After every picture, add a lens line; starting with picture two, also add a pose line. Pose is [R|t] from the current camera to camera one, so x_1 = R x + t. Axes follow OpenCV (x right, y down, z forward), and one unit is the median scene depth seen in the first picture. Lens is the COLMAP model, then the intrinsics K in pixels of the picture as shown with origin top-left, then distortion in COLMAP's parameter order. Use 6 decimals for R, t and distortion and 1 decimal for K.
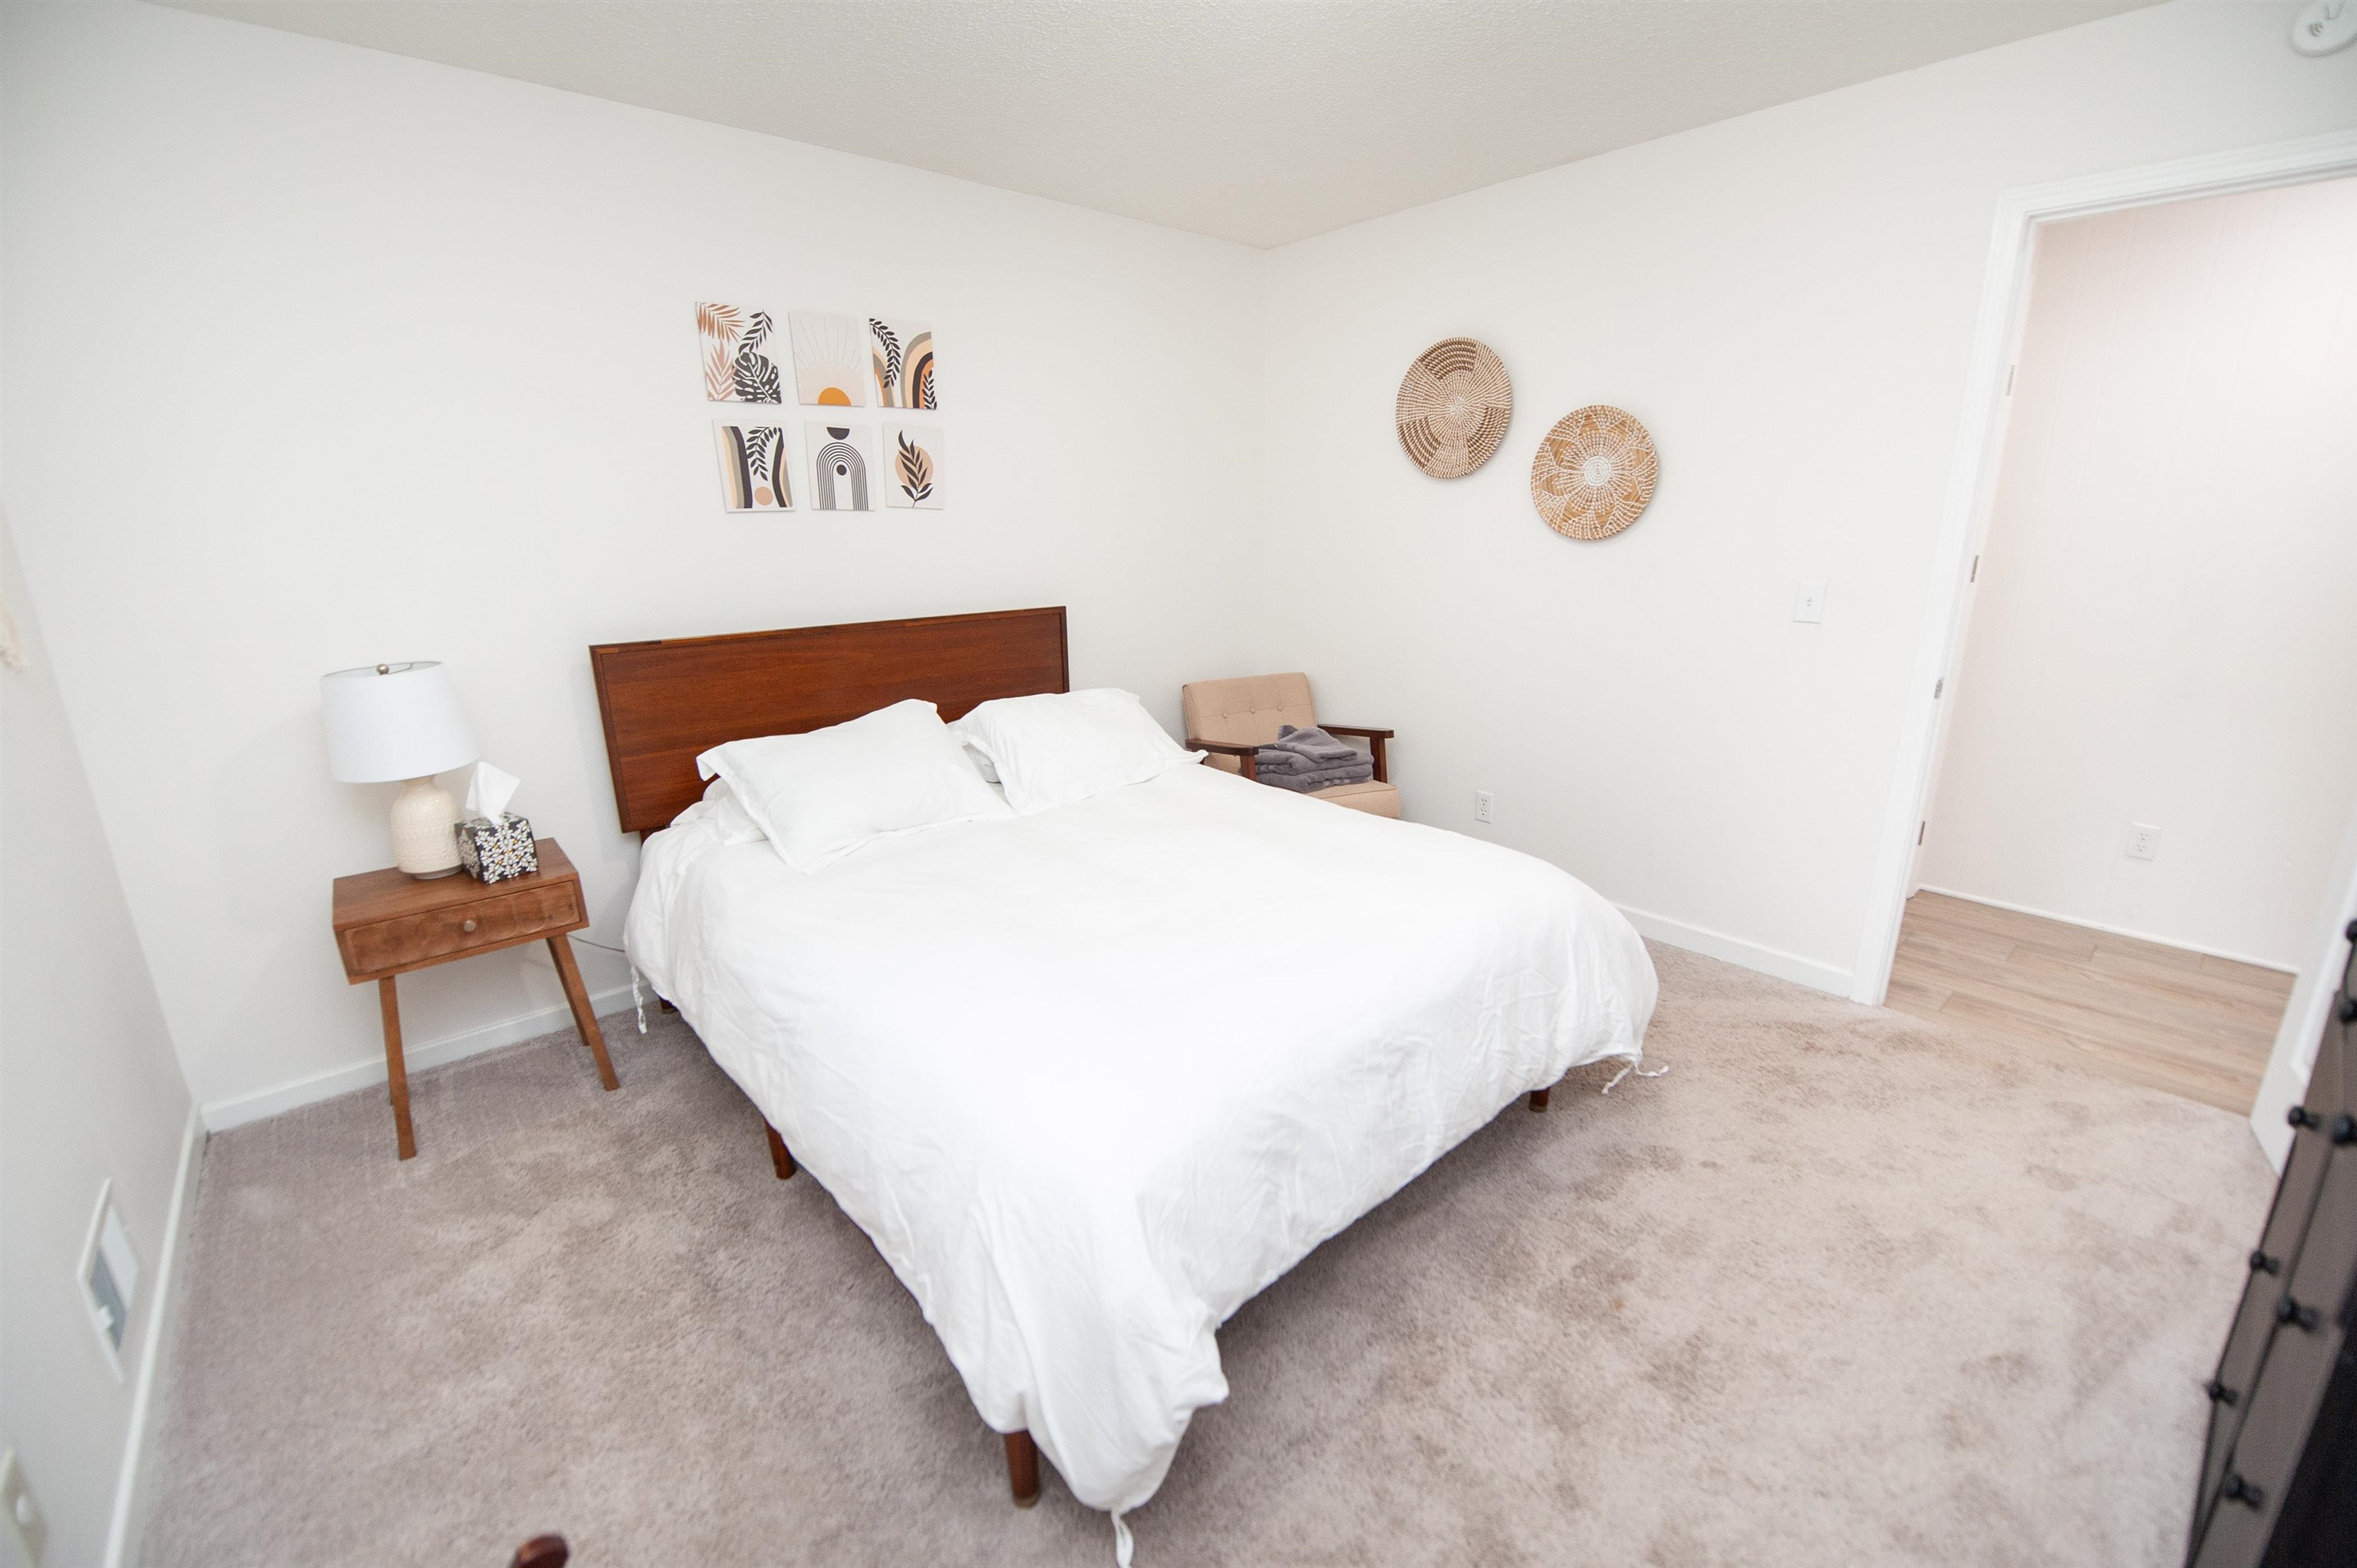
lens RADIAL K [[937.1, 0, 1187.6], [0, 937.1, 779.2], [0, 0, 1]] dist [-0.016749, -0.002585]
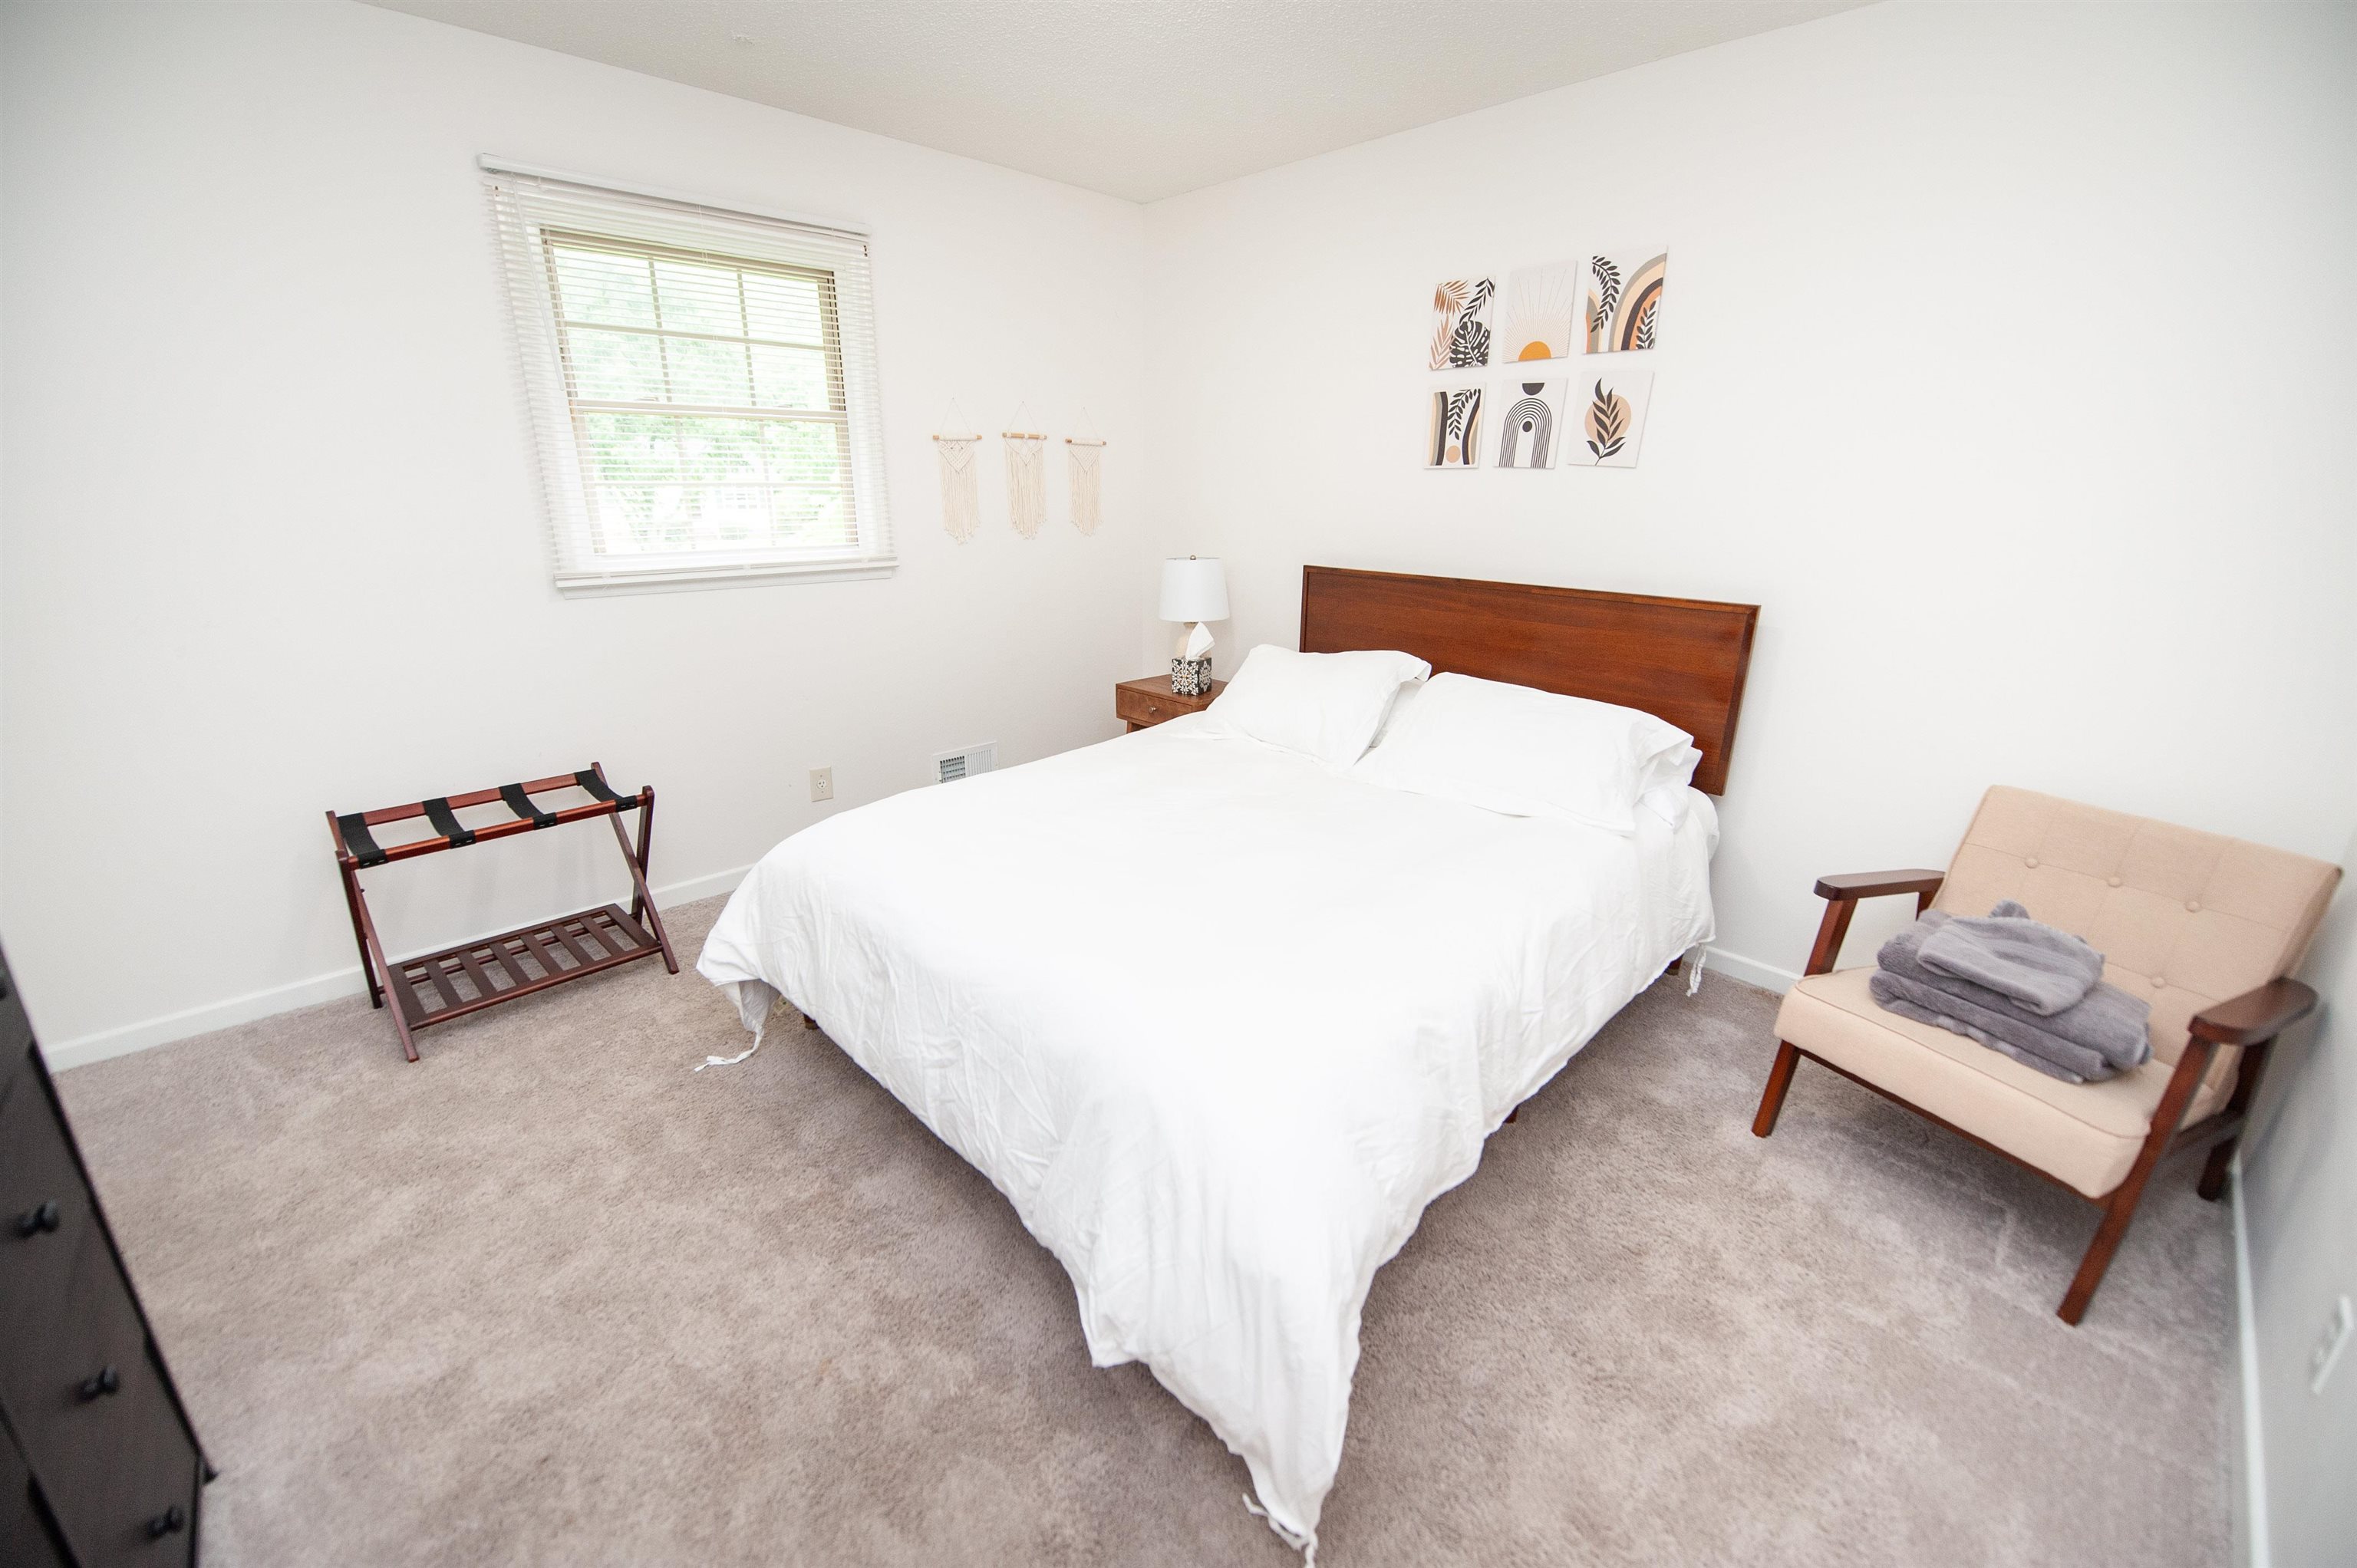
lens RADIAL K [[937.1, 0, 1181.5], [0, 937.1, 781.5], [0, 0, 1]] dist [-0.016749, -0.002585]
pose [[0.066113, 0.320327, -0.944997, 0.673817], [-0.275725, 0.916058, 0.291228, -0.177902], [0.958960, 0.241306, 0.148885, 0.607327]]
